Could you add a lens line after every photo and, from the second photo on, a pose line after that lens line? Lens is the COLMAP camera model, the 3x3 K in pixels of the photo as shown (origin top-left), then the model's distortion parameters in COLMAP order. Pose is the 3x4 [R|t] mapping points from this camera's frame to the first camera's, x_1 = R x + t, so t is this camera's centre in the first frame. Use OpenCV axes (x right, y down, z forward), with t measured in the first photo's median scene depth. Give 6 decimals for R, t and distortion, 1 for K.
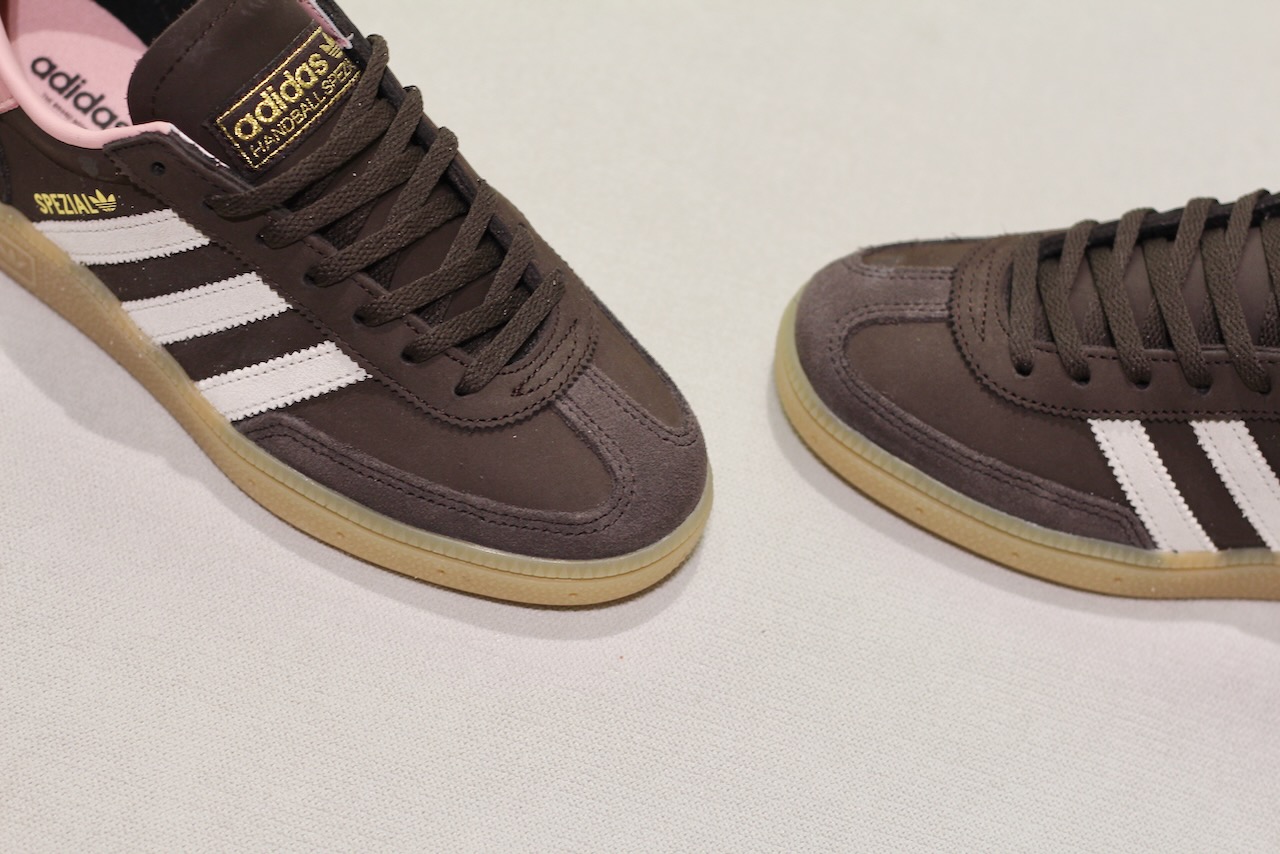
lens RADIAL K [[3160.9, 0, 636.7], [0, 3160.9, 425.5], [0, 0, 1]] dist [-0.142967, 0.000000]
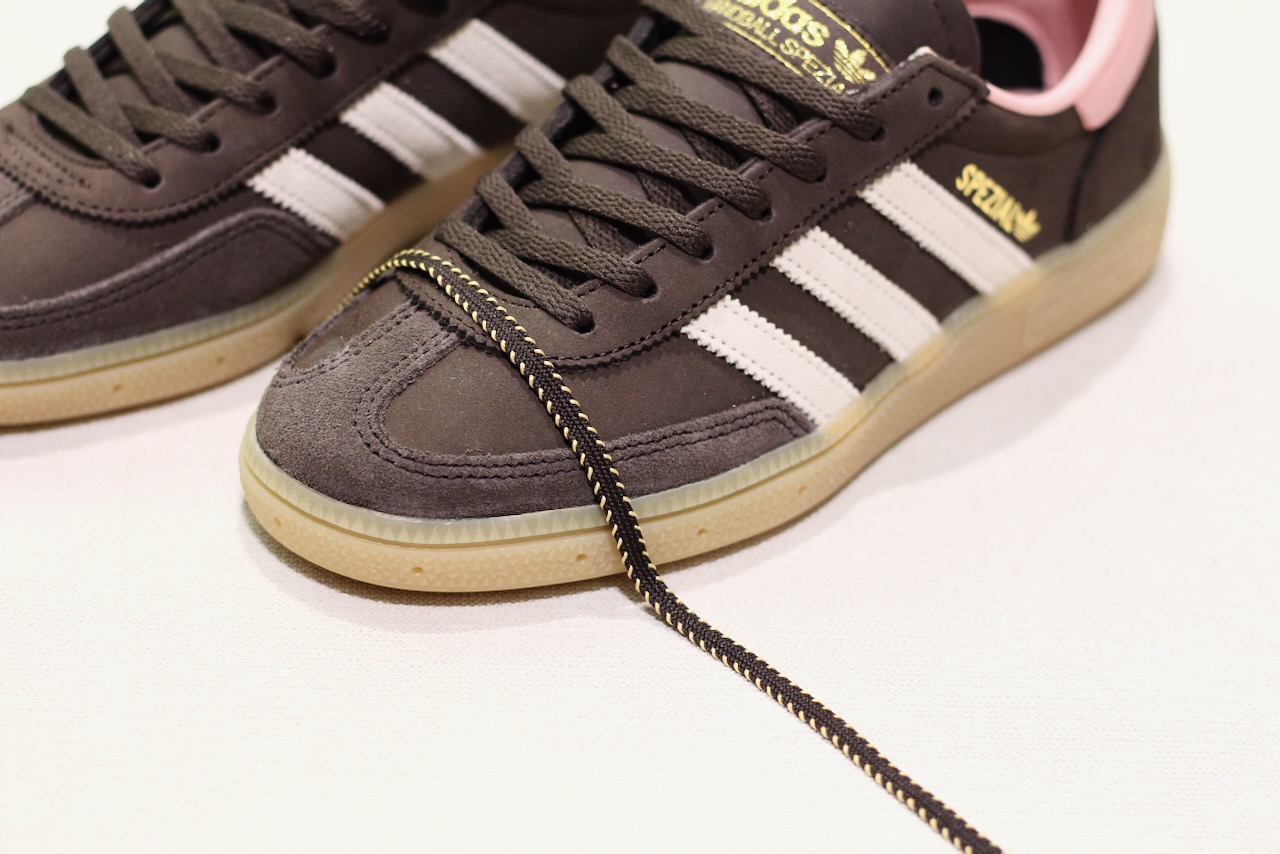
lens RADIAL K [[3160.9, 0, 632.9], [0, 3160.9, 431.2], [0, 0, 1]] dist [-0.142967, 0.000000]
pose [[0.639929, -0.502518, 0.581349, -0.344309], [0.625622, 0.779993, -0.014437, 0.022118], [-0.446193, 0.372943, 0.813526, 0.356549]]
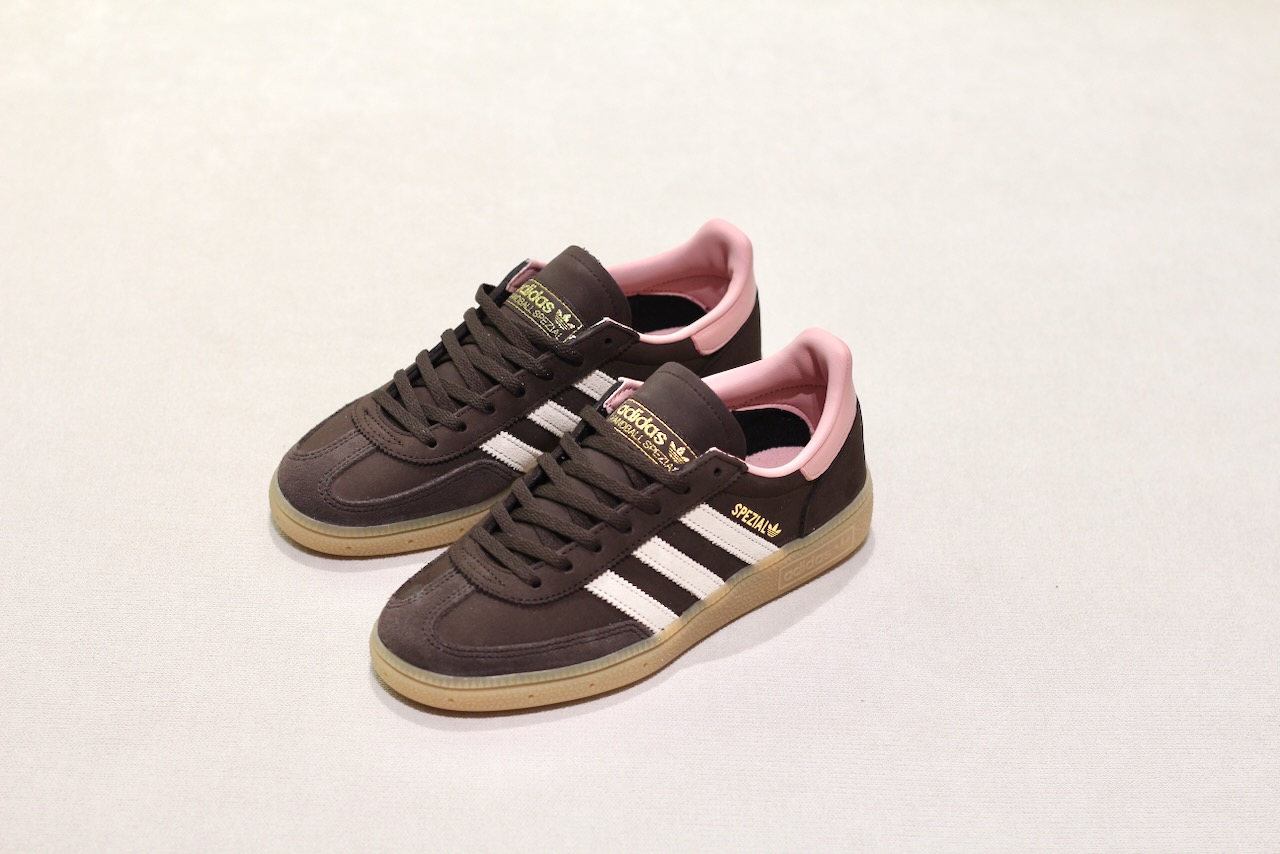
lens RADIAL K [[3160.9, 0, 641.9], [0, 3160.9, 419.1], [0, 0, 1]] dist [-0.142967, 0.000000]
pose [[0.692148, -0.474328, 0.544008, -0.691389], [0.600432, 0.796666, -0.069313, 0.060734], [-0.400516, 0.374614, 0.836212, -0.428487]]
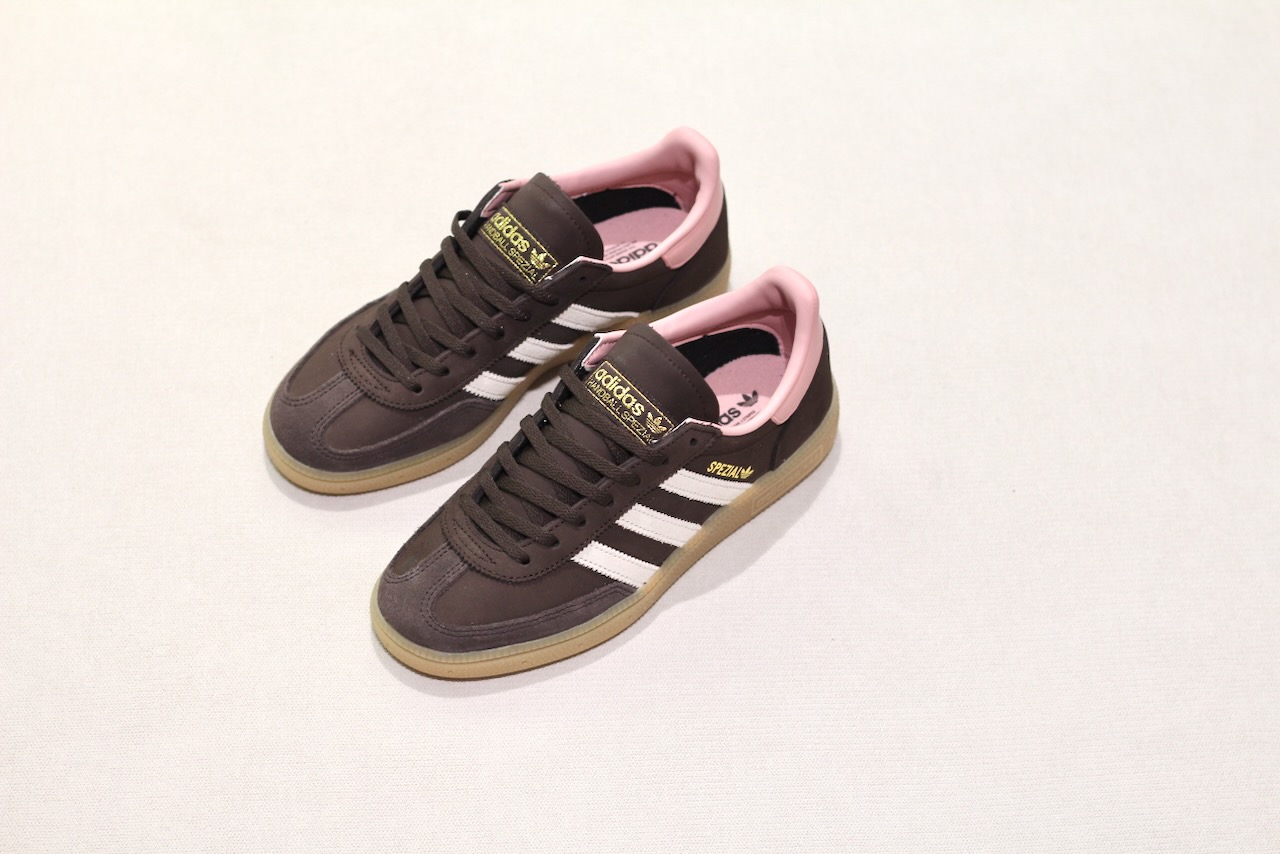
lens RADIAL K [[3160.9, 0, 640.5], [0, 3160.9, 432.6], [0, 0, 1]] dist [-0.142967, 0.000000]
pose [[0.667049, -0.633468, 0.392127, -0.472977], [0.621565, 0.763370, 0.175850, -0.338440], [-0.410734, 0.126432, 0.902947, -0.609346]]
